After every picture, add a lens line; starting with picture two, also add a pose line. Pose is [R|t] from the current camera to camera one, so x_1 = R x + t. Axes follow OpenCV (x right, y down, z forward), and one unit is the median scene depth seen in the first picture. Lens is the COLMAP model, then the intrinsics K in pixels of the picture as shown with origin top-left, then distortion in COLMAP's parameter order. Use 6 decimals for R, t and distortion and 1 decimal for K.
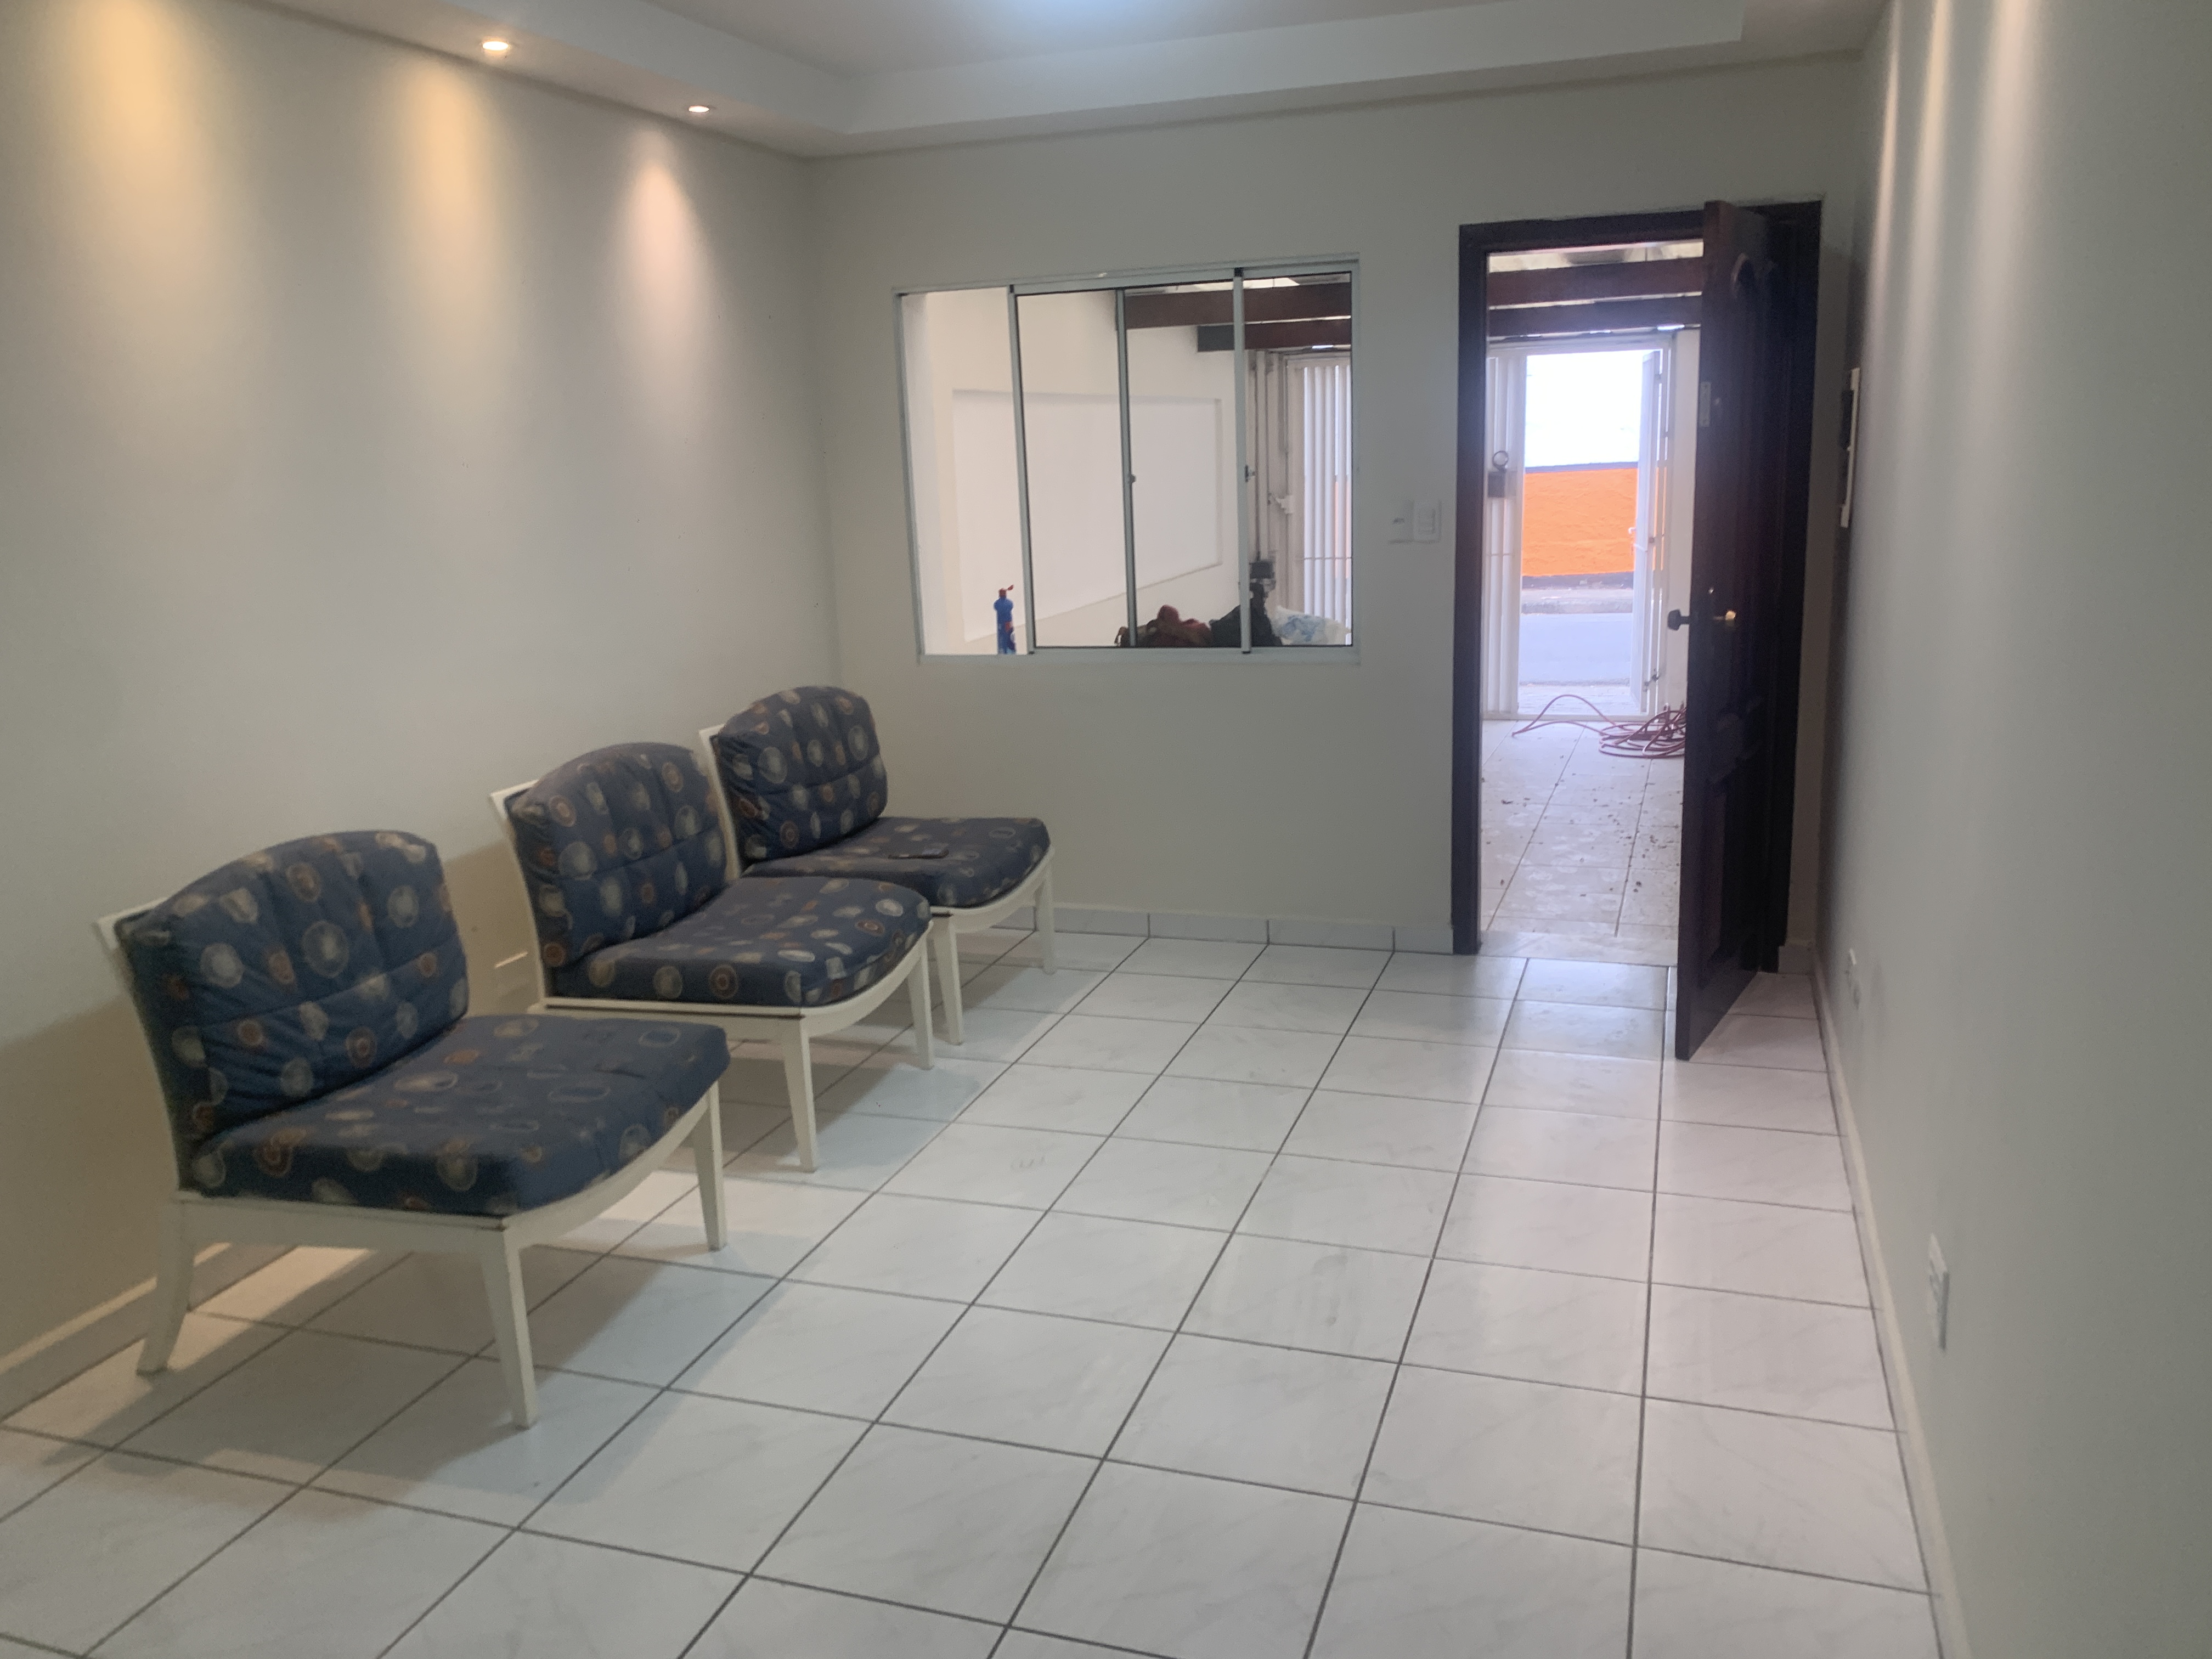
lens RADIAL K [[1684.0, 0, 1111.5], [0, 1684.0, 826.0], [0, 0, 1]] dist [0.027436, -0.024711]
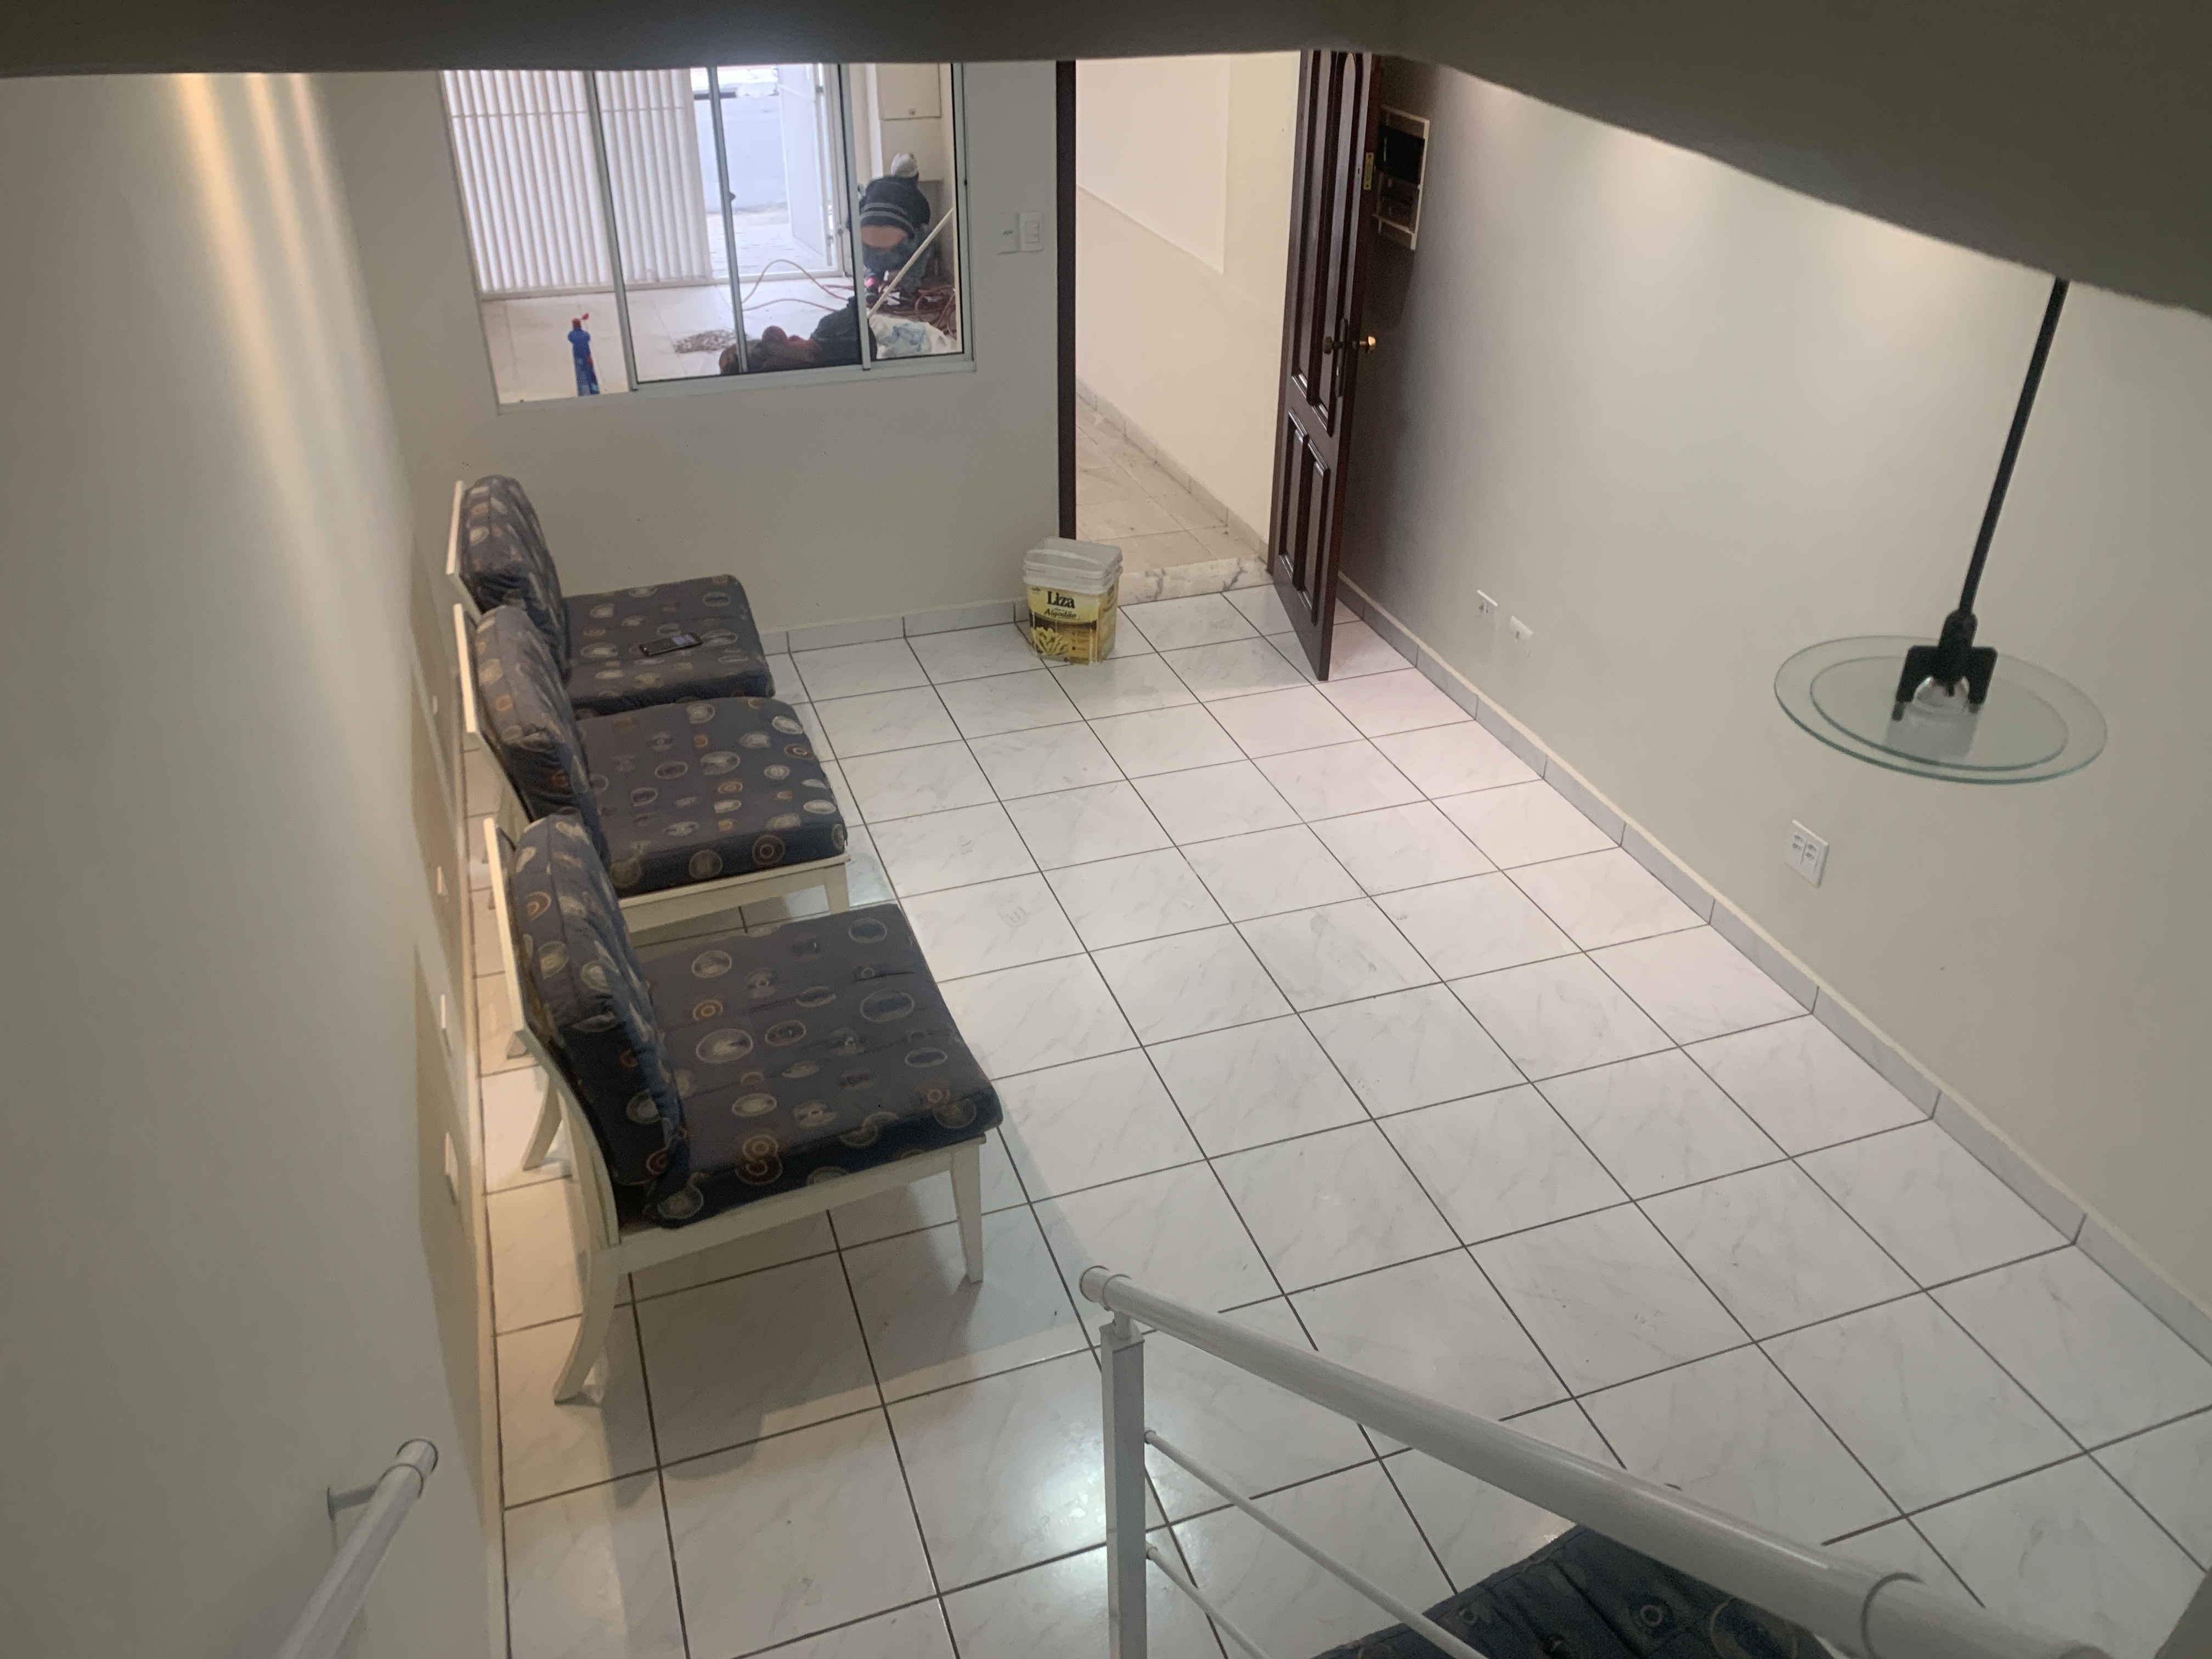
lens RADIAL K [[1684.0, 0, 1104.4], [0, 1684.0, 830.4], [0, 0, 1]] dist [0.027436, -0.024711]
pose [[0.782737, -0.288445, 0.551473, -0.485550], [0.095418, 0.931254, 0.351655, -0.201358], [-0.614995, -0.222632, 0.756450, 0.068477]]
